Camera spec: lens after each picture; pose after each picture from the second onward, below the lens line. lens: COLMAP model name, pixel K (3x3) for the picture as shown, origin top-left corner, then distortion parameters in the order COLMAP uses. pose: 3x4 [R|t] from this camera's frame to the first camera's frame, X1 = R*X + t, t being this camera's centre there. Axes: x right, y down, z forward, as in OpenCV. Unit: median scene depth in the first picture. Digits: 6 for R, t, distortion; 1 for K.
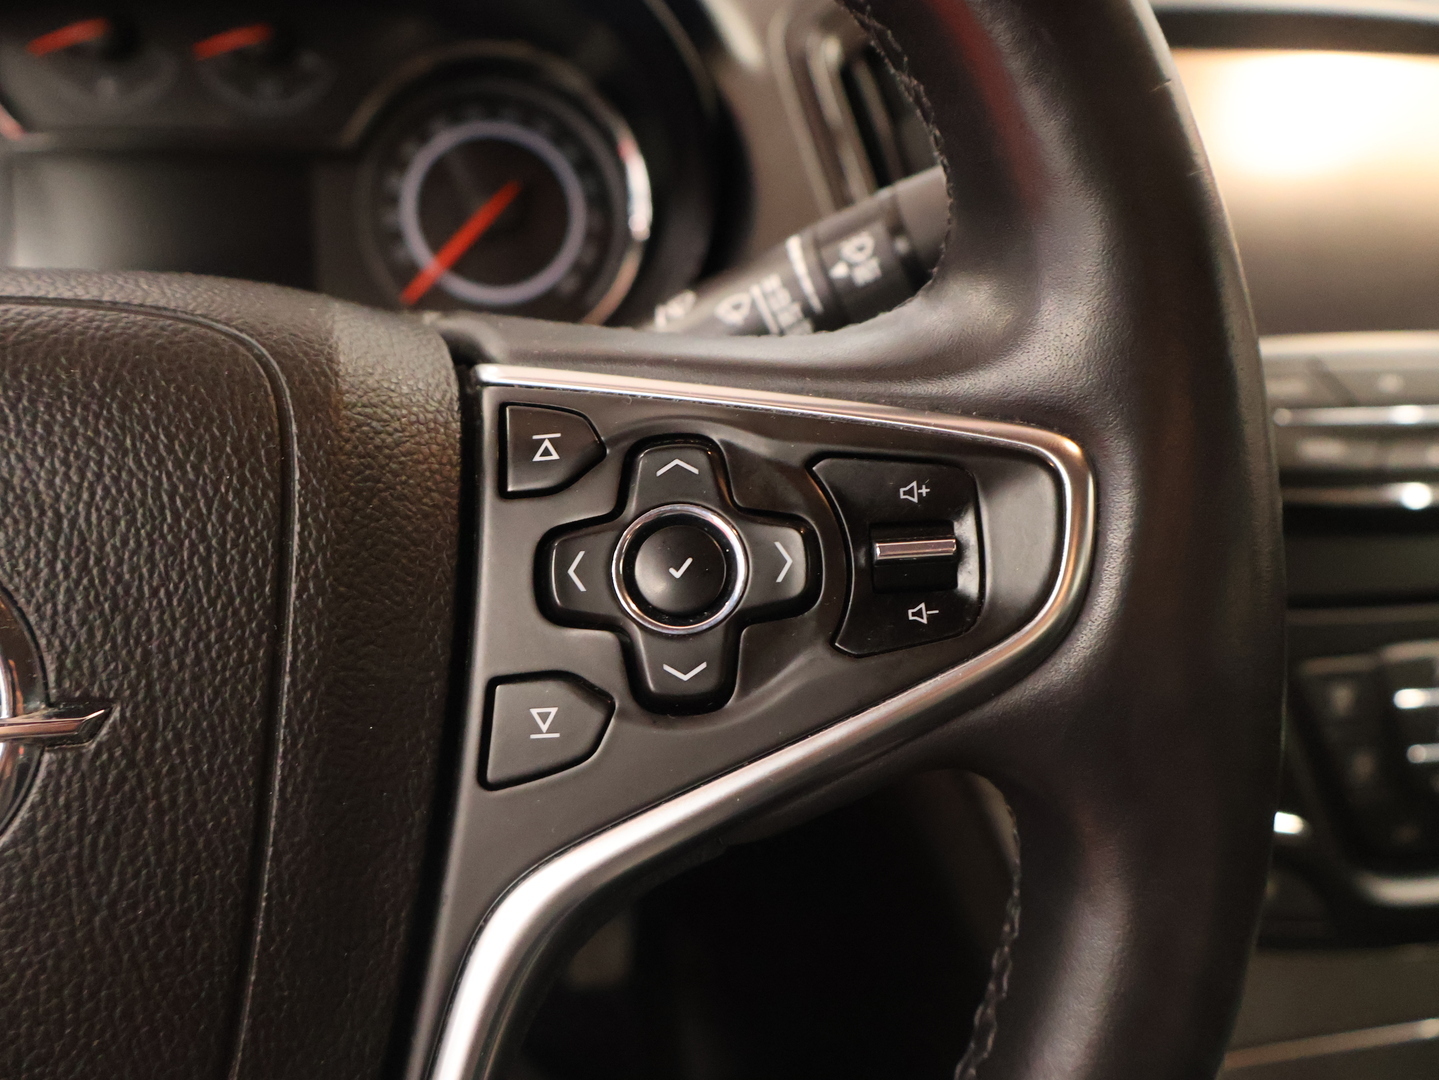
lens RADIAL K [[1338.9, 0, 720.7], [0, 1338.9, 538.8], [0, 0, 1]] dist [0.012667, 0.000000]
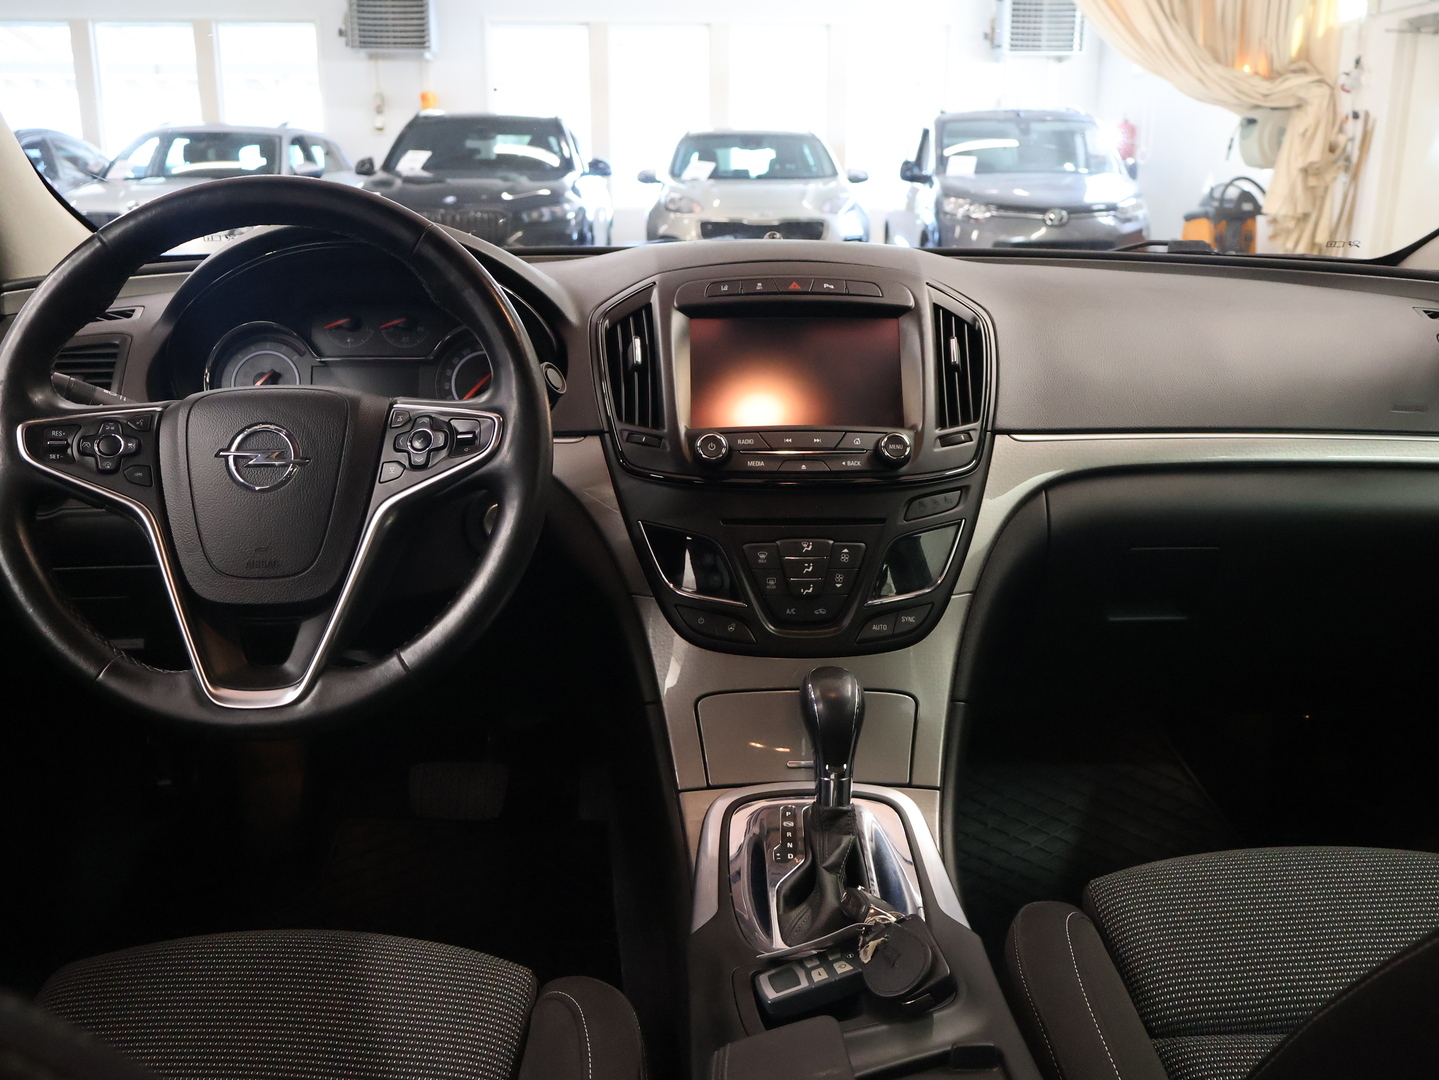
lens RADIAL K [[1338.9, 0, 706.1], [0, 1338.9, 536.8], [0, 0, 1]] dist [0.012667, 0.000000]
pose [[0.978790, 0.003457, -0.204835, 1.976078], [-0.034677, 0.988225, -0.149025, 1.053236], [0.201908, 0.152967, 0.967385, -3.442228]]
